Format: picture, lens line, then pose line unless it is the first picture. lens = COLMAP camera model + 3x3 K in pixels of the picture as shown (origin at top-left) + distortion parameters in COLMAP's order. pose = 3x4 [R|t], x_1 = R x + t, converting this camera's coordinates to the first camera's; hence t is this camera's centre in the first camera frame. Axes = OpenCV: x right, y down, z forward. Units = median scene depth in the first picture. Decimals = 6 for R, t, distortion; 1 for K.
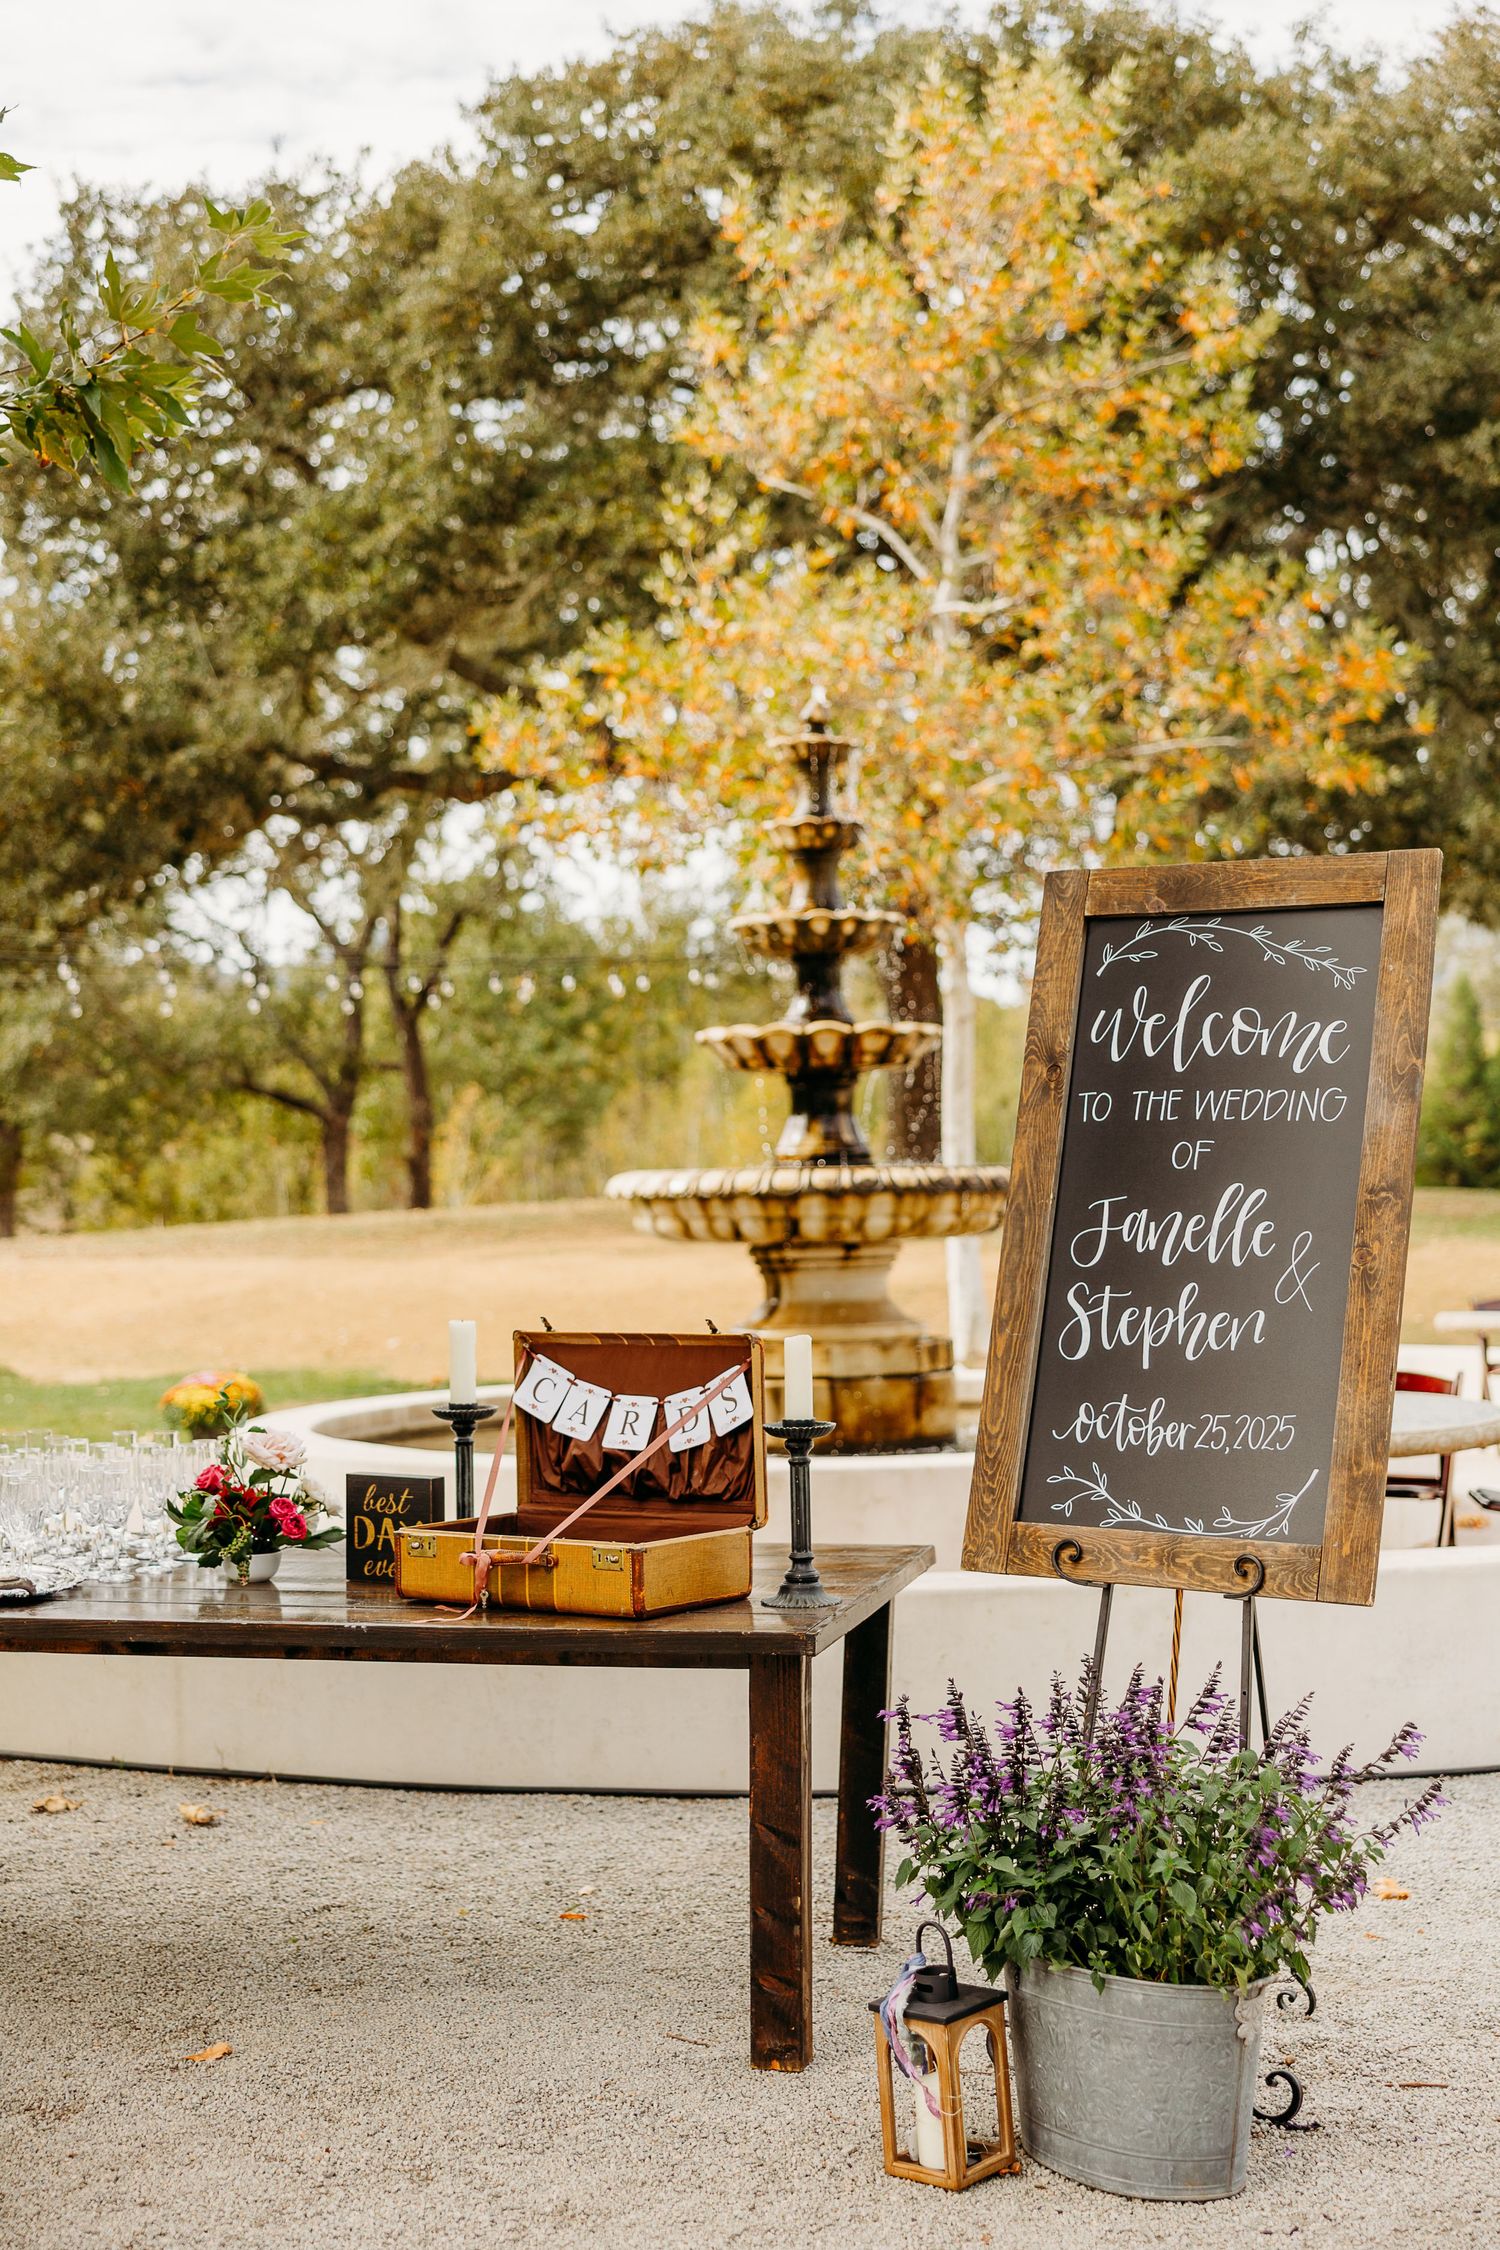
lens RADIAL K [[3037.9, 0, 750.0], [0, 3037.9, 1125.0], [0, 0, 1]] dist [-0.017472, -0.026801]
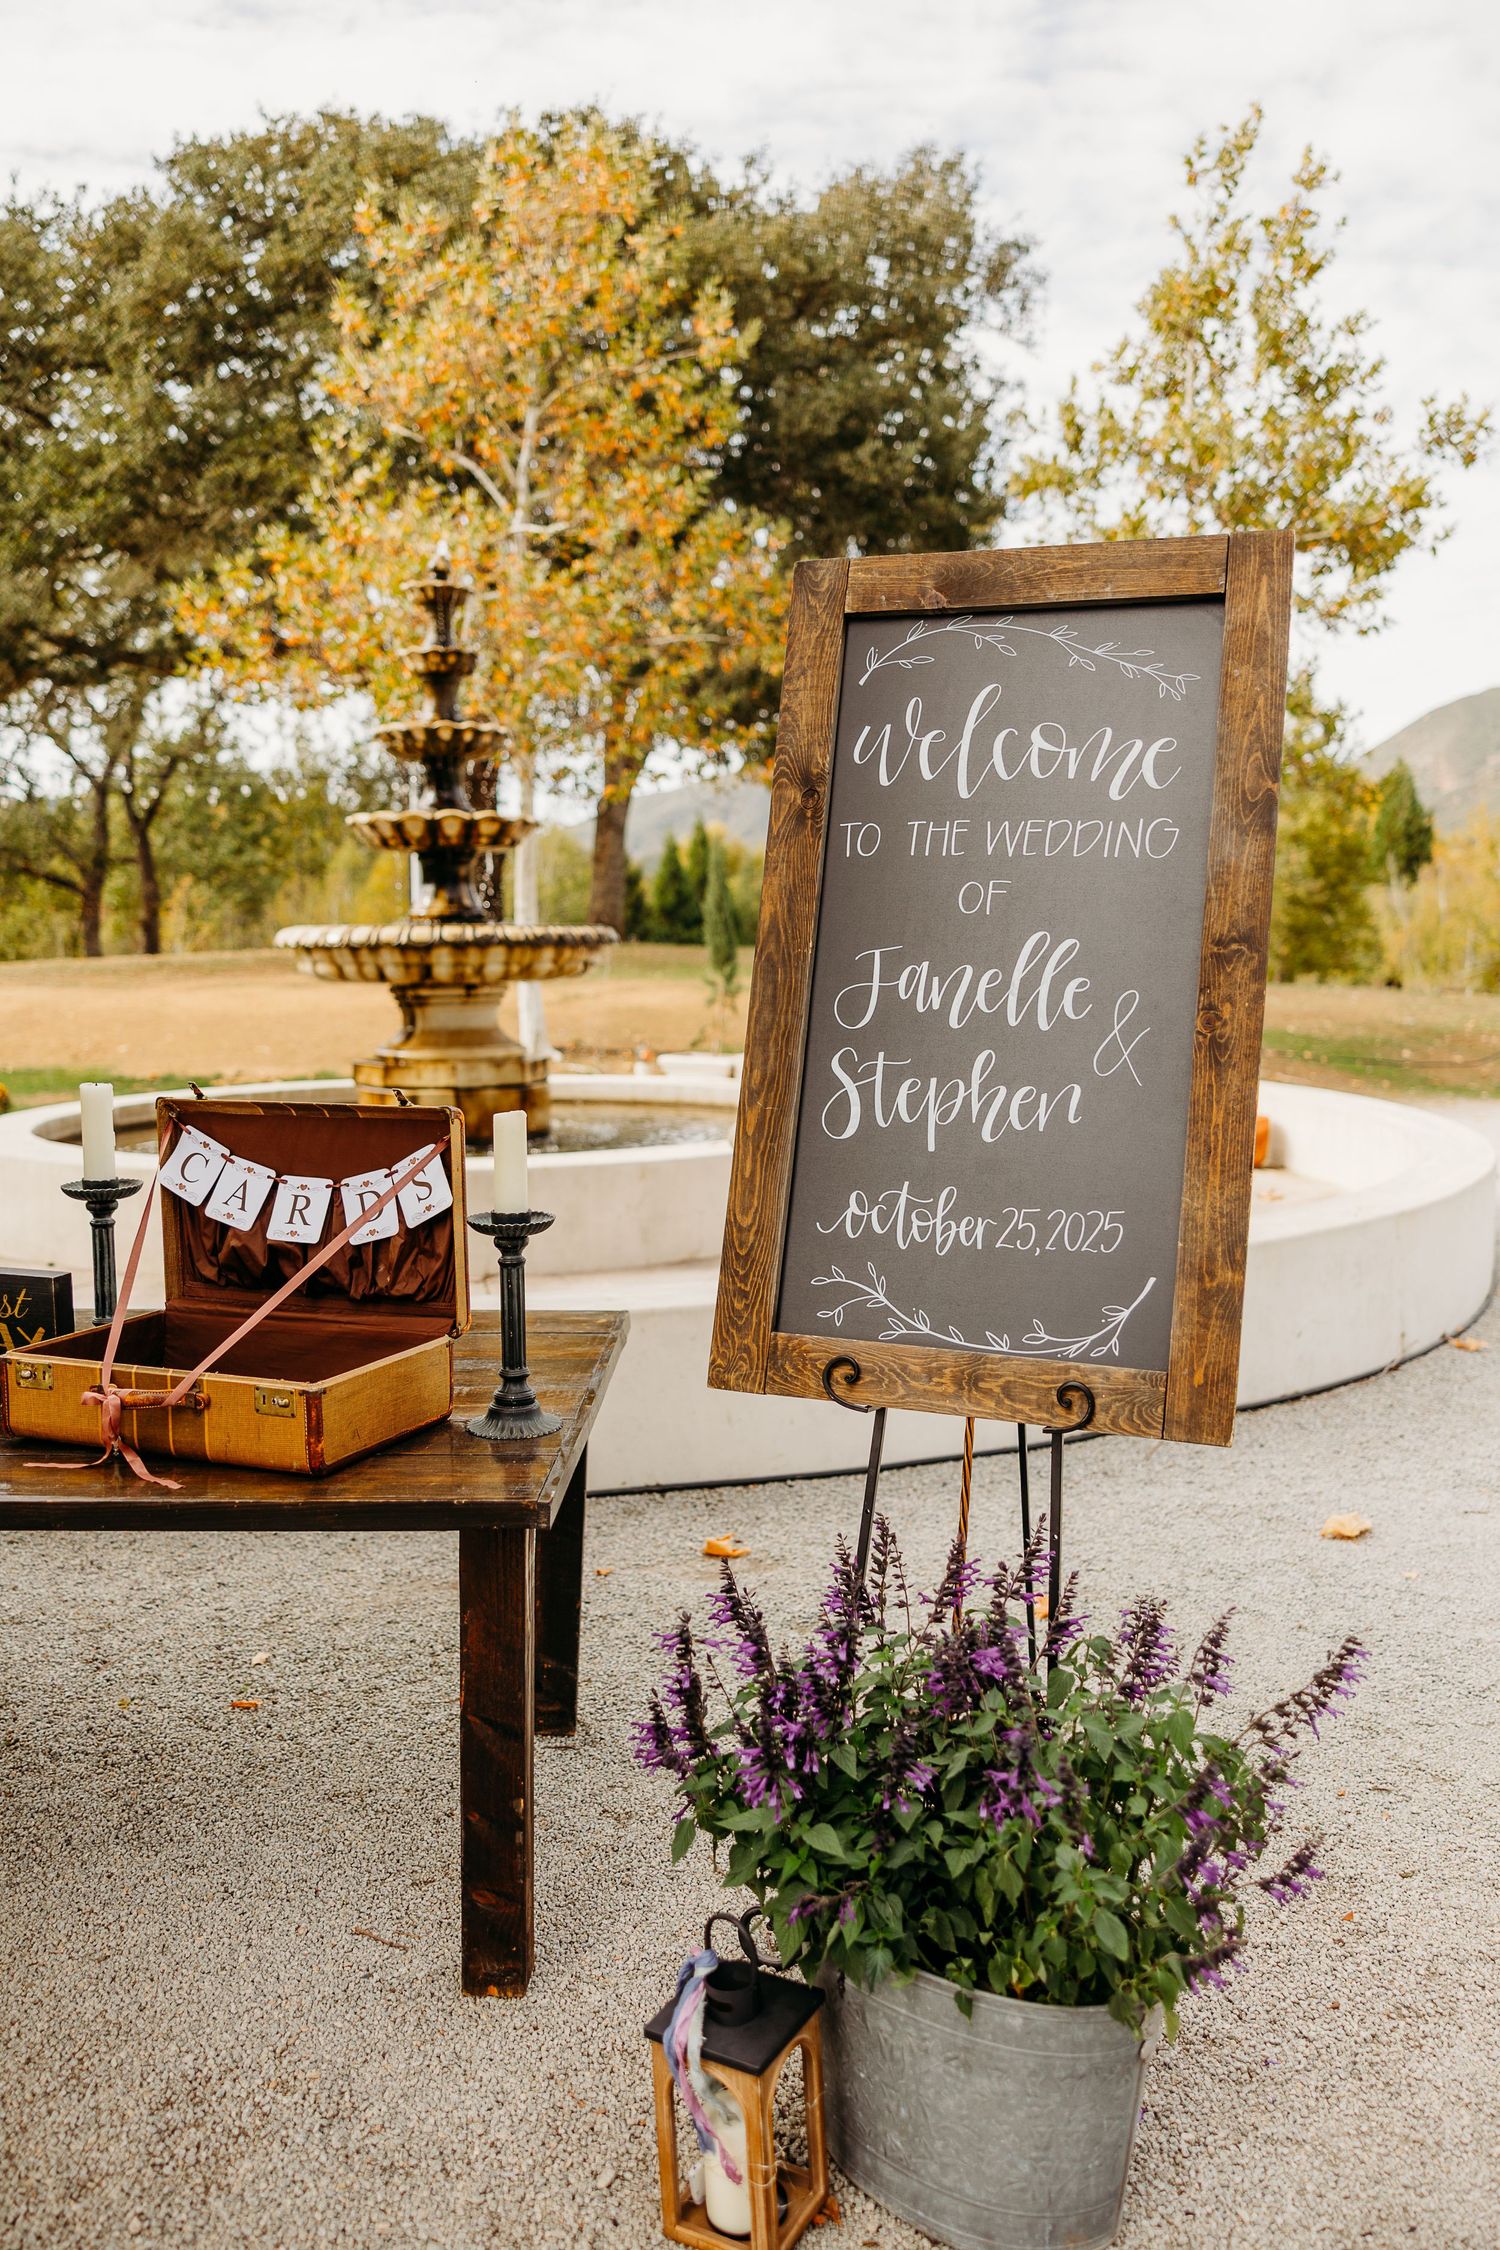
lens RADIAL K [[1765.5, 0, 750.0], [0, 1765.5, 1125.0], [0, 0, 1]] dist [-0.007070, 0.035449]
pose [[0.977417, -0.009709, 0.211095, -0.009932], [-0.015920, 0.992722, 0.119375, 0.006866], [-0.210717, -0.120039, 0.970149, 0.239866]]
